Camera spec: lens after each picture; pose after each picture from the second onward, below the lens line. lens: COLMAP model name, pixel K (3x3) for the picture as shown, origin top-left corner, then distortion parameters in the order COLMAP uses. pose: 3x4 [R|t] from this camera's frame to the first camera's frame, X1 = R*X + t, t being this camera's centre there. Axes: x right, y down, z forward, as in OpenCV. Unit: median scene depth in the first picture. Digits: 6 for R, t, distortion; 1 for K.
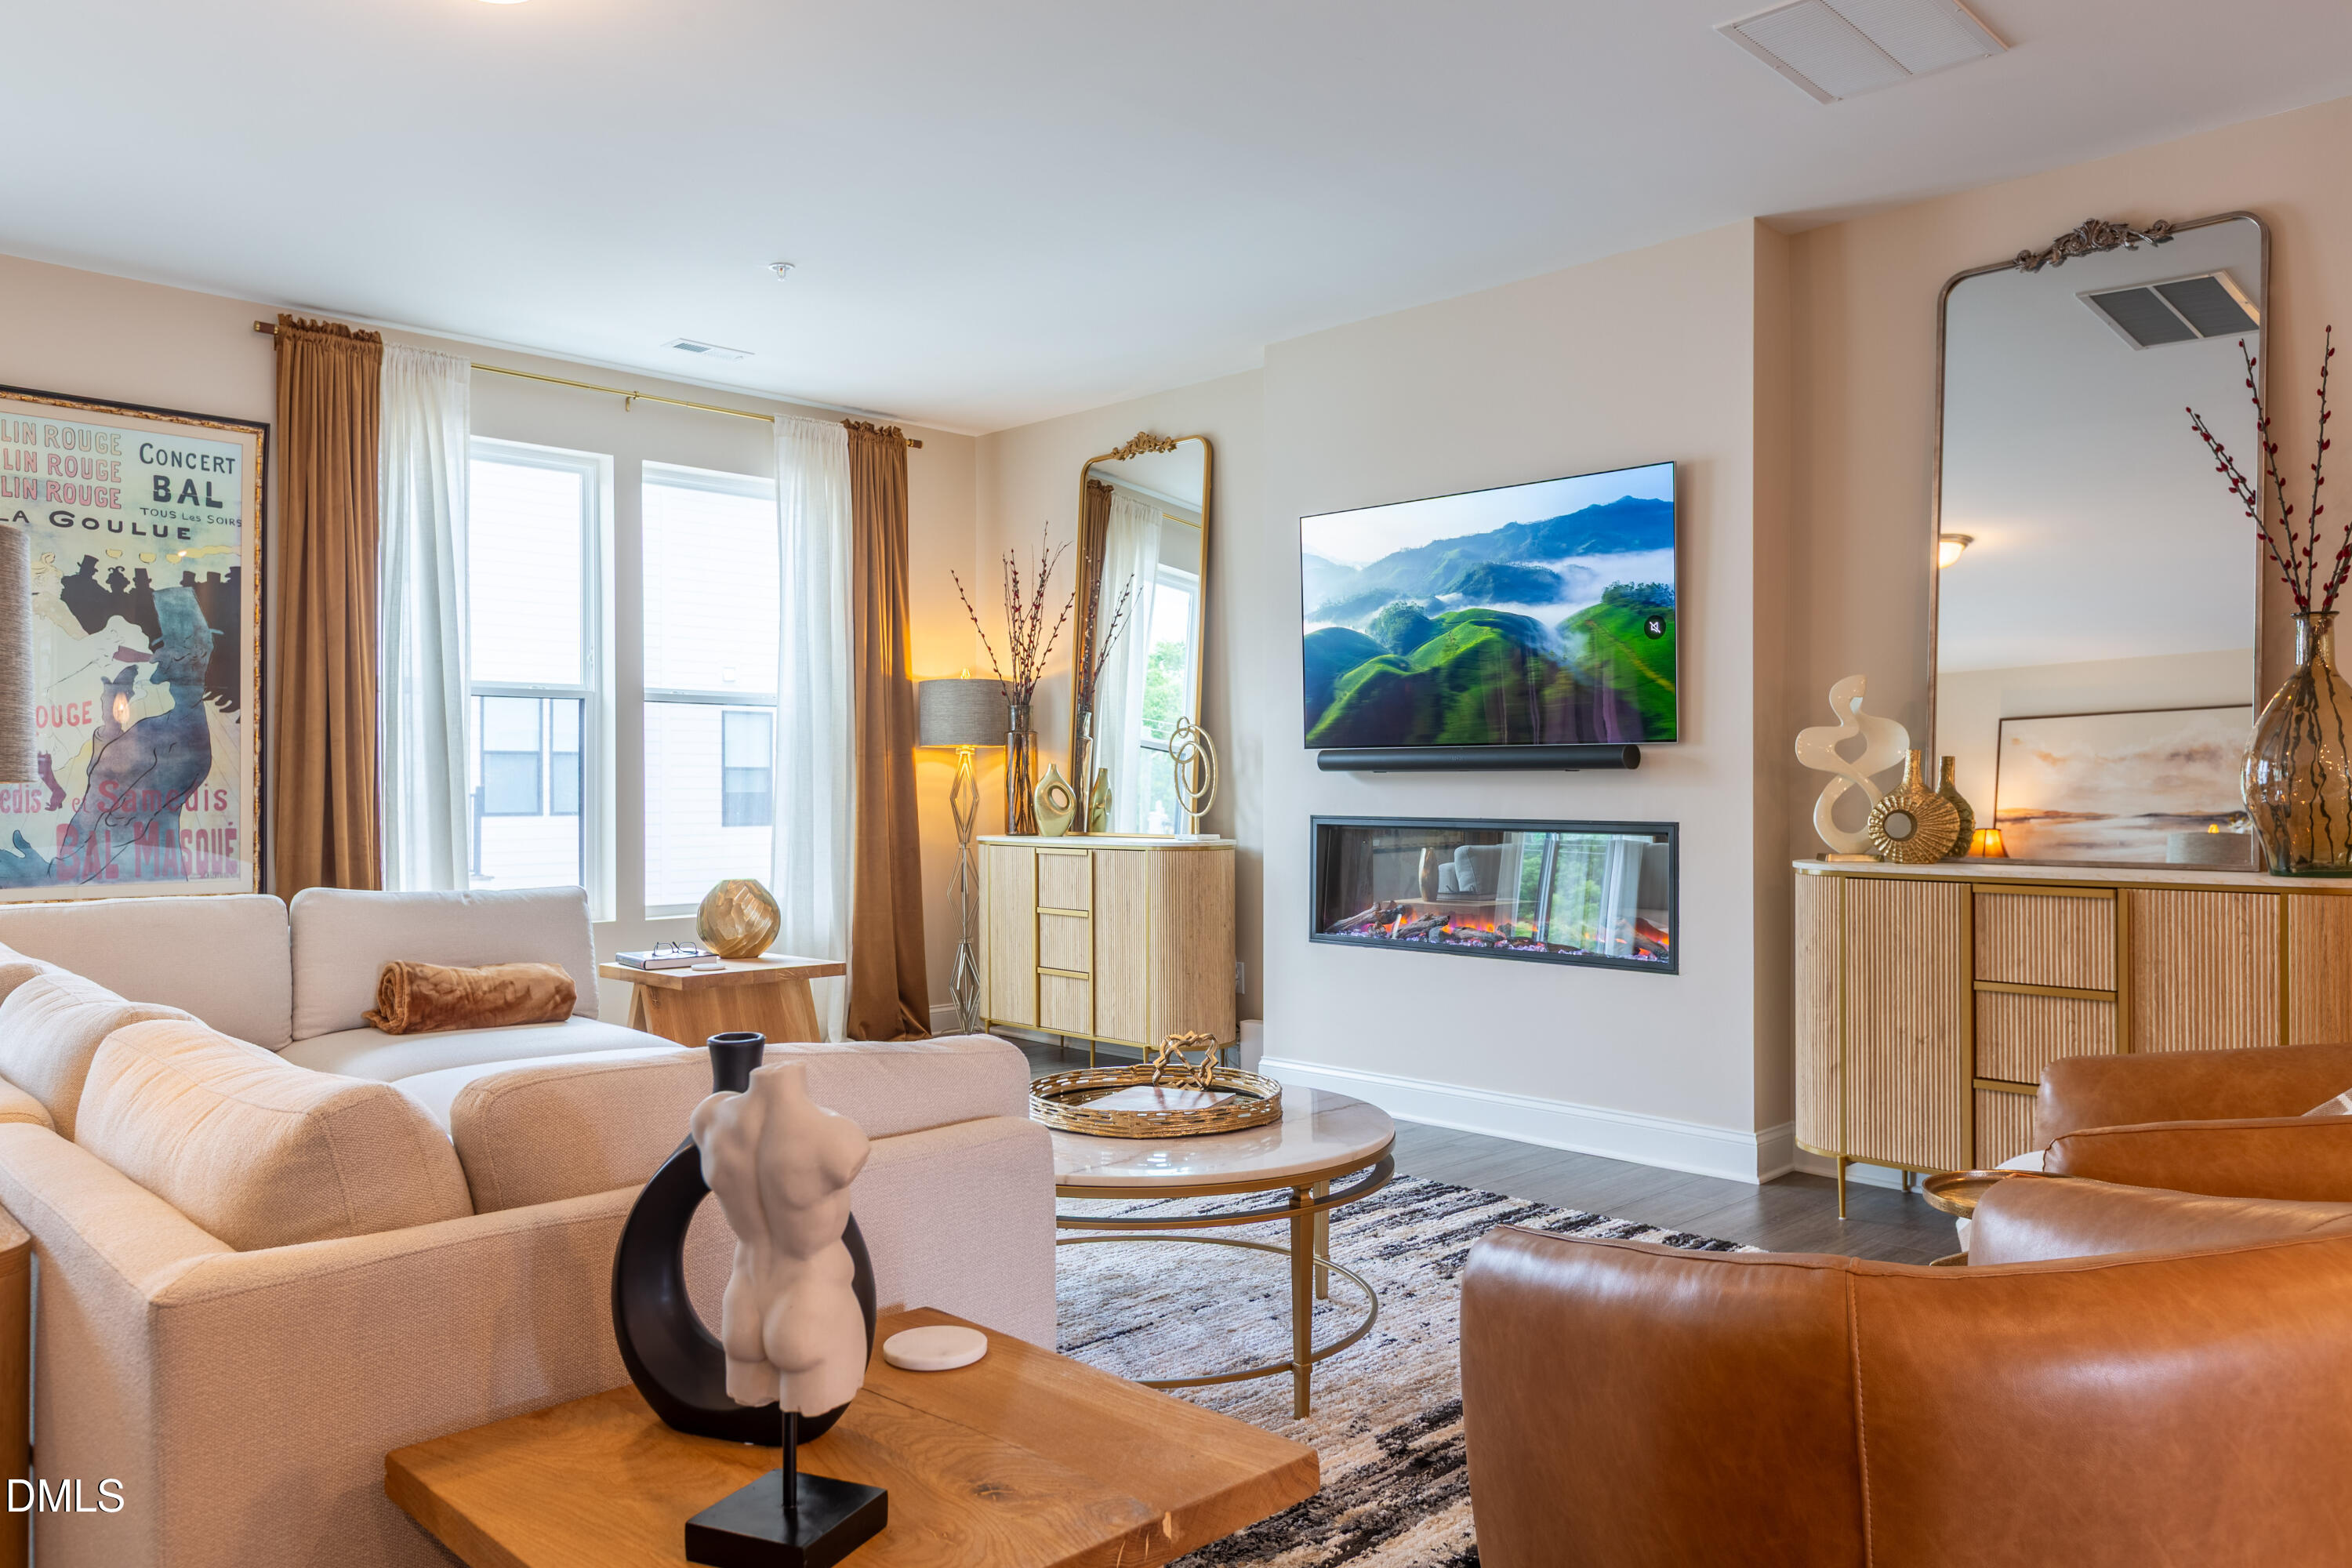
lens RADIAL K [[1639.1, 0, 1161.8], [0, 1639.1, 783.2], [0, 0, 1]] dist [0.039258, 0.003141]
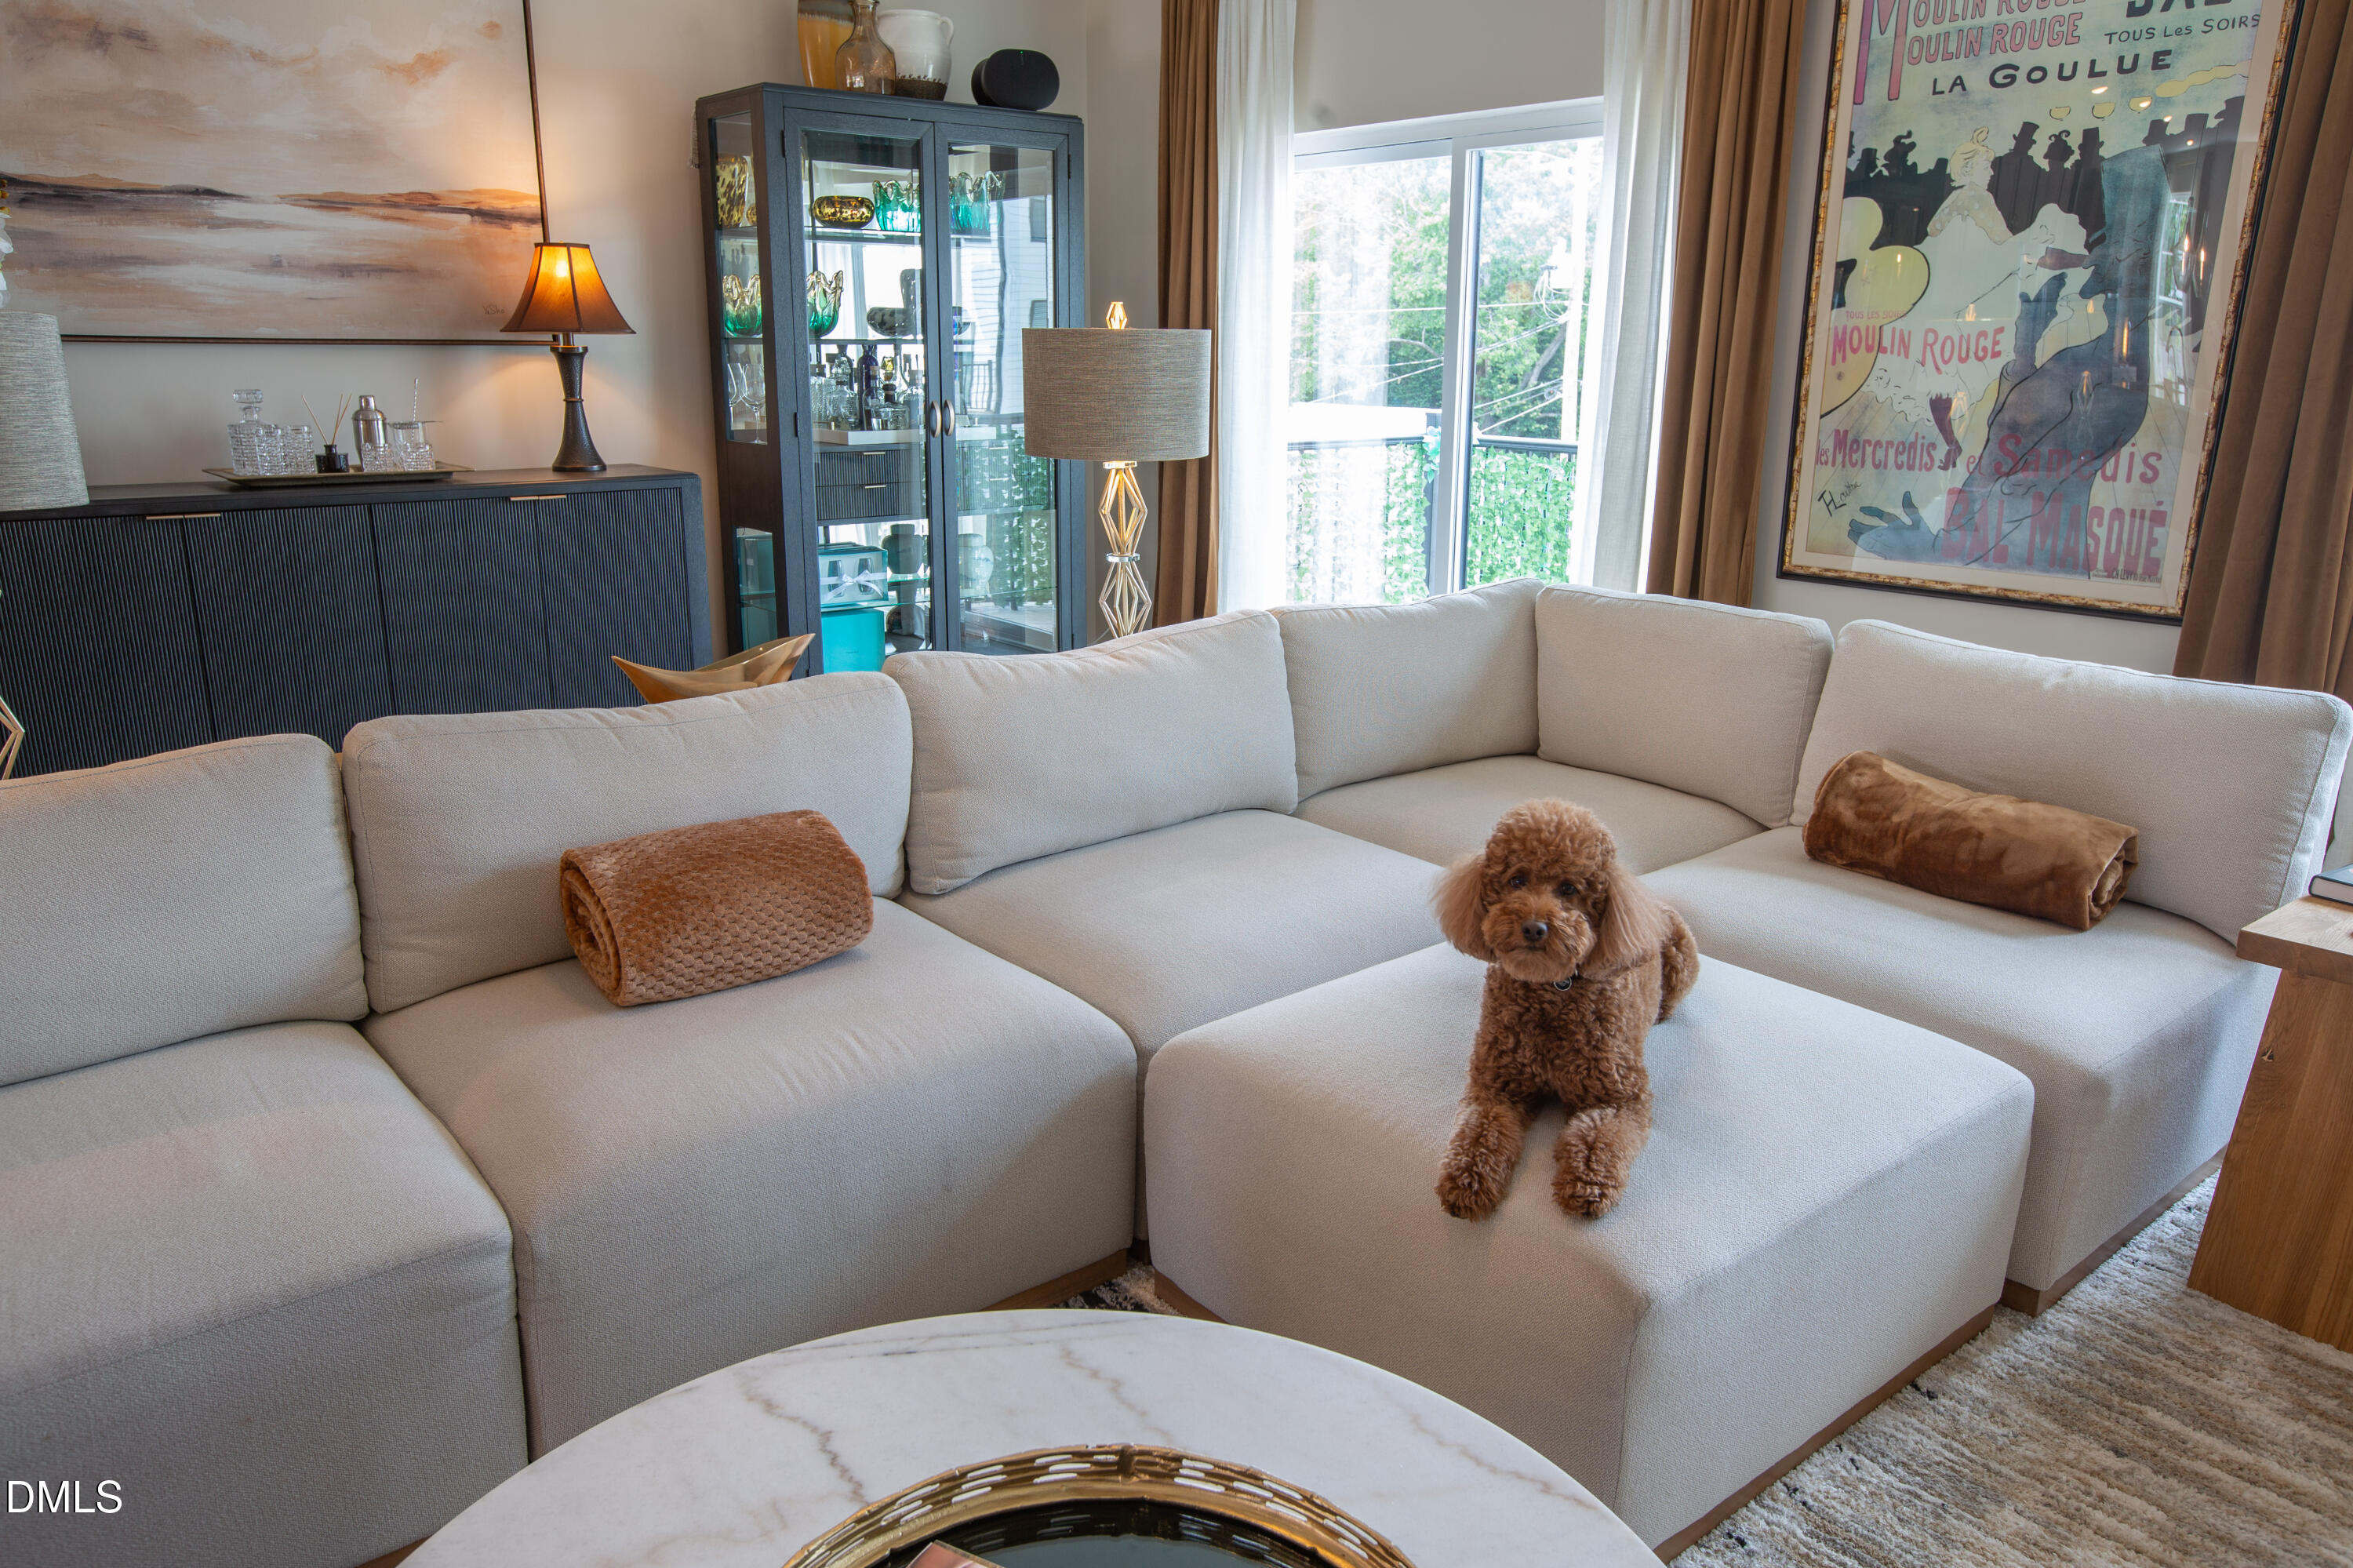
lens RADIAL K [[1639.9, 0, 1177.4], [0, 1639.9, 797.1], [0, 0, 1]] dist [0.039258, 0.003141]
pose [[-0.094414, 0.266597, -0.959172, 0.182452], [-0.007324, 0.963264, 0.268456, -0.042651], [0.995506, 0.032371, -0.088993, 0.684550]]
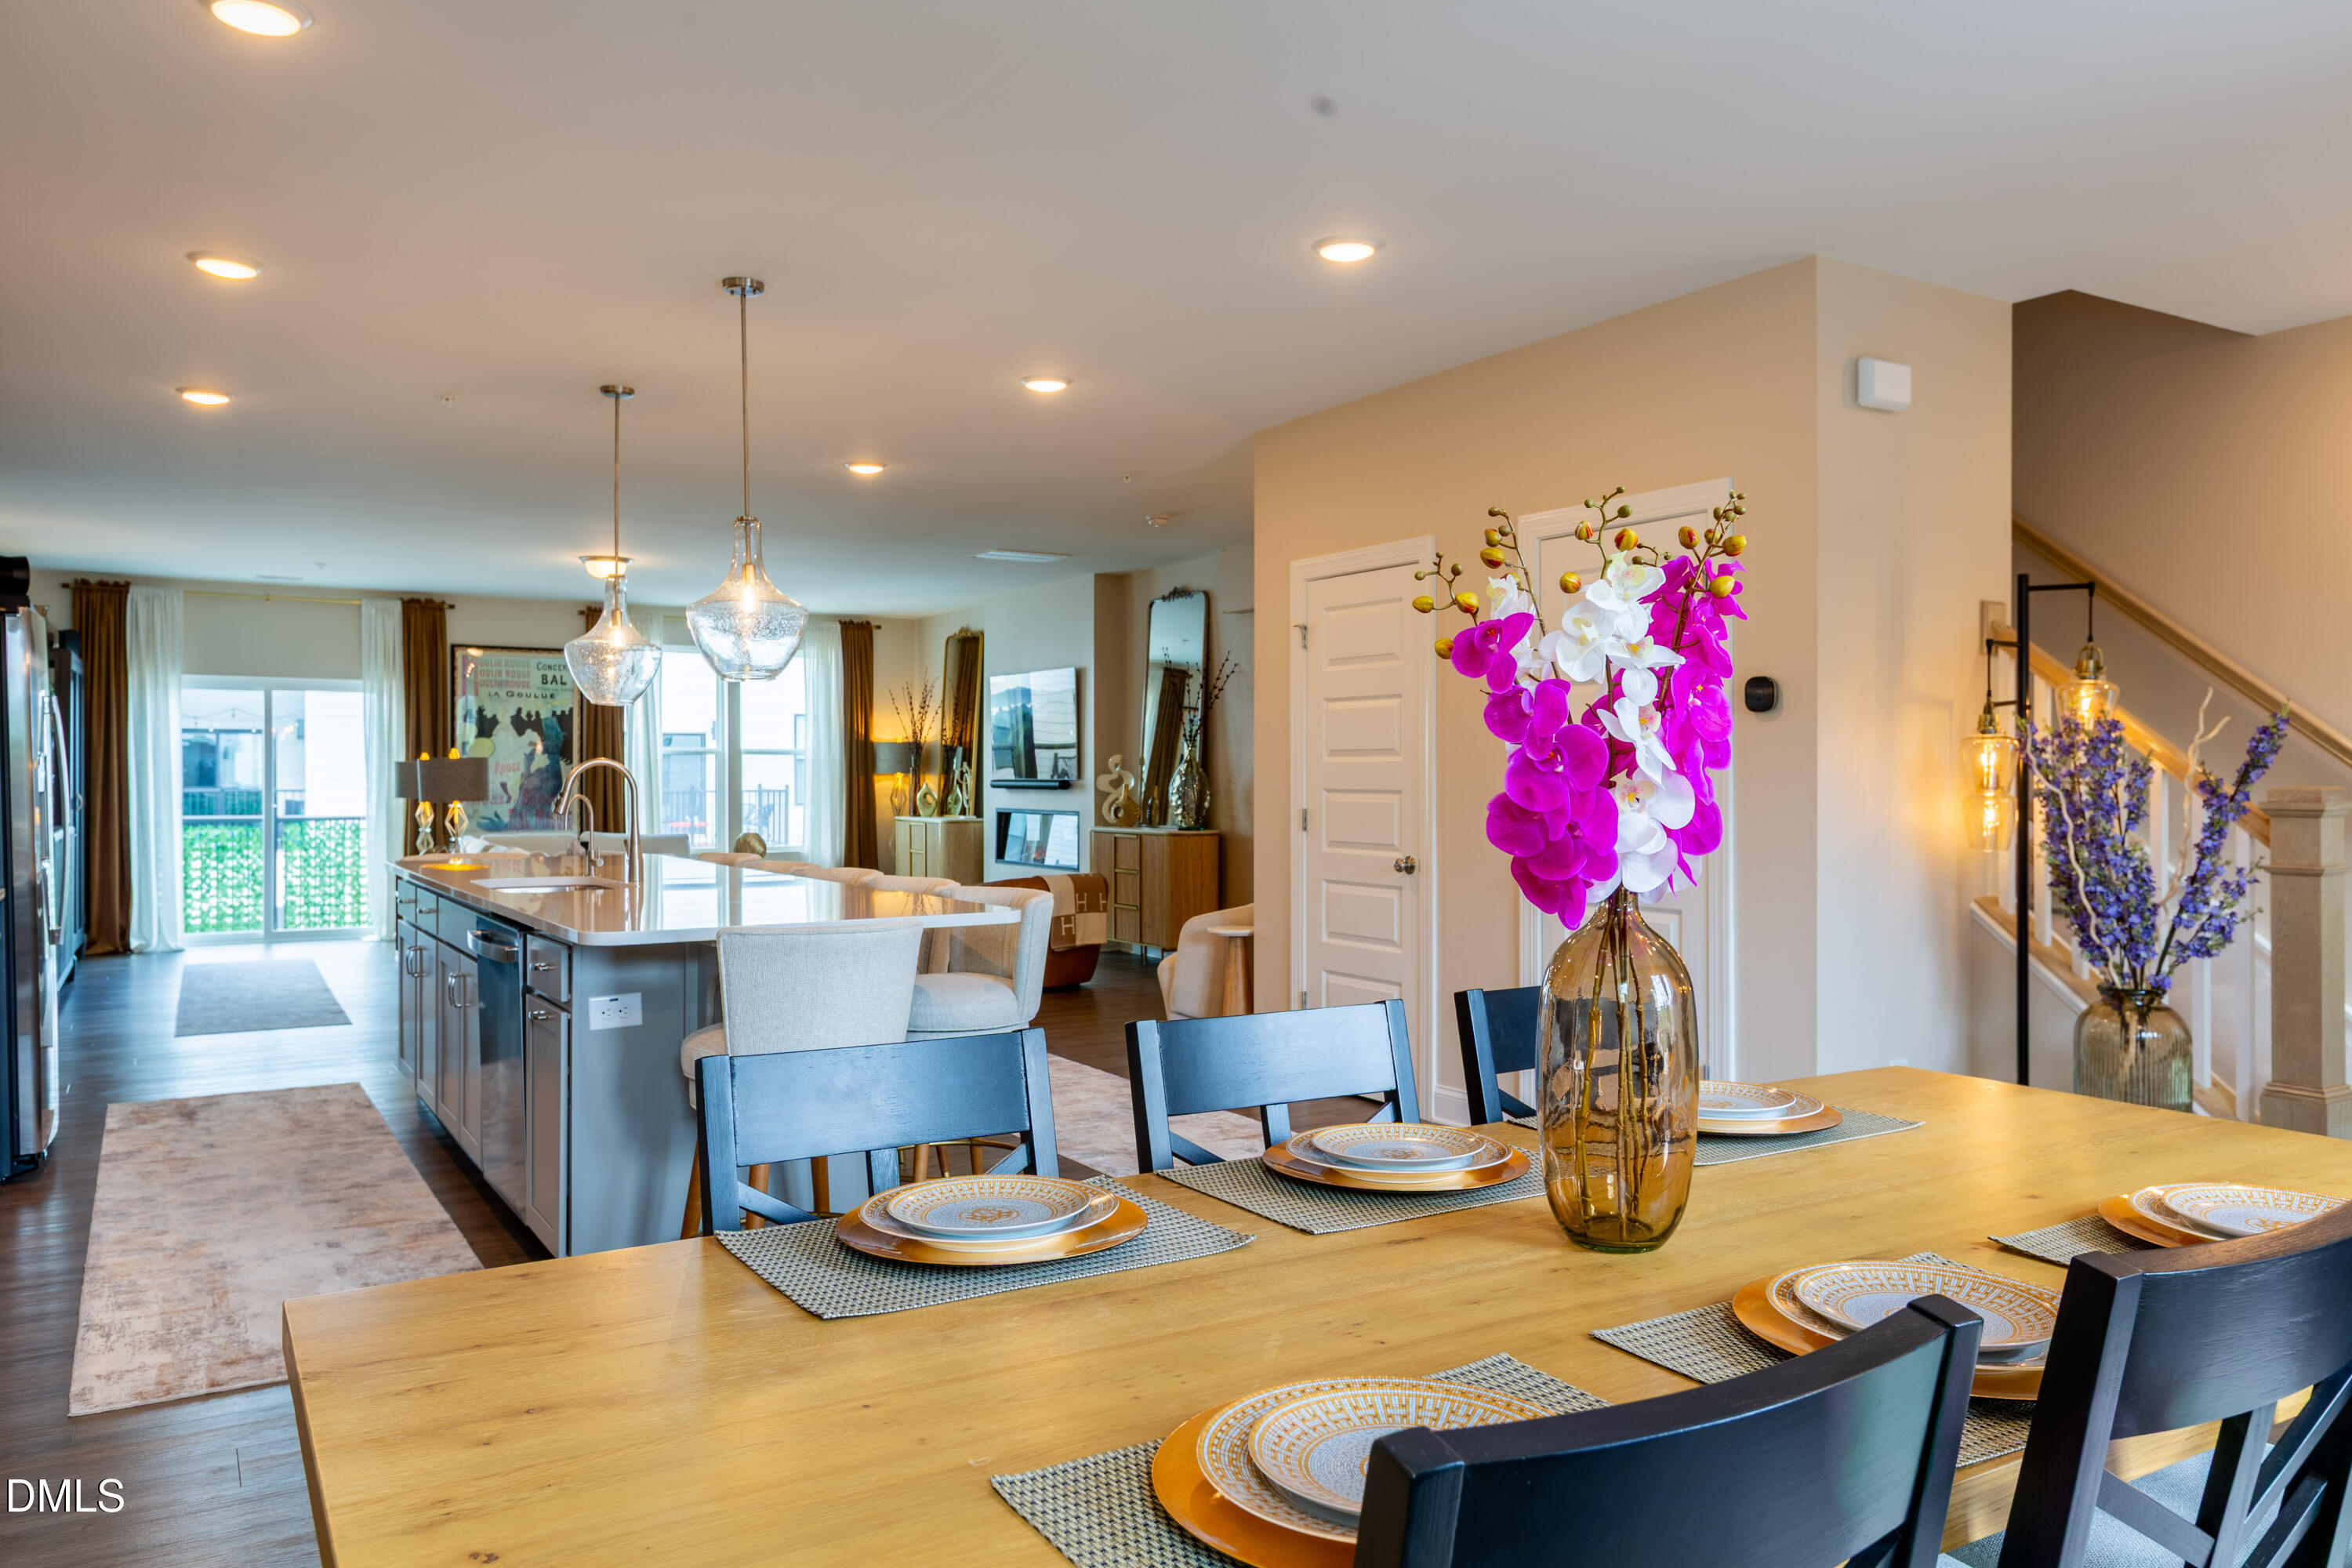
lens RADIAL K [[1639.1, 0, 1186.2], [0, 1639.1, 783.5], [0, 0, 1]] dist [0.039258, 0.003141]
pose [[0.974528, 0.001283, -0.224260, 0.954123], [0.000486, 0.999969, 0.007831, -0.034802], [0.224263, -0.007740, 0.974498, -1.286545]]
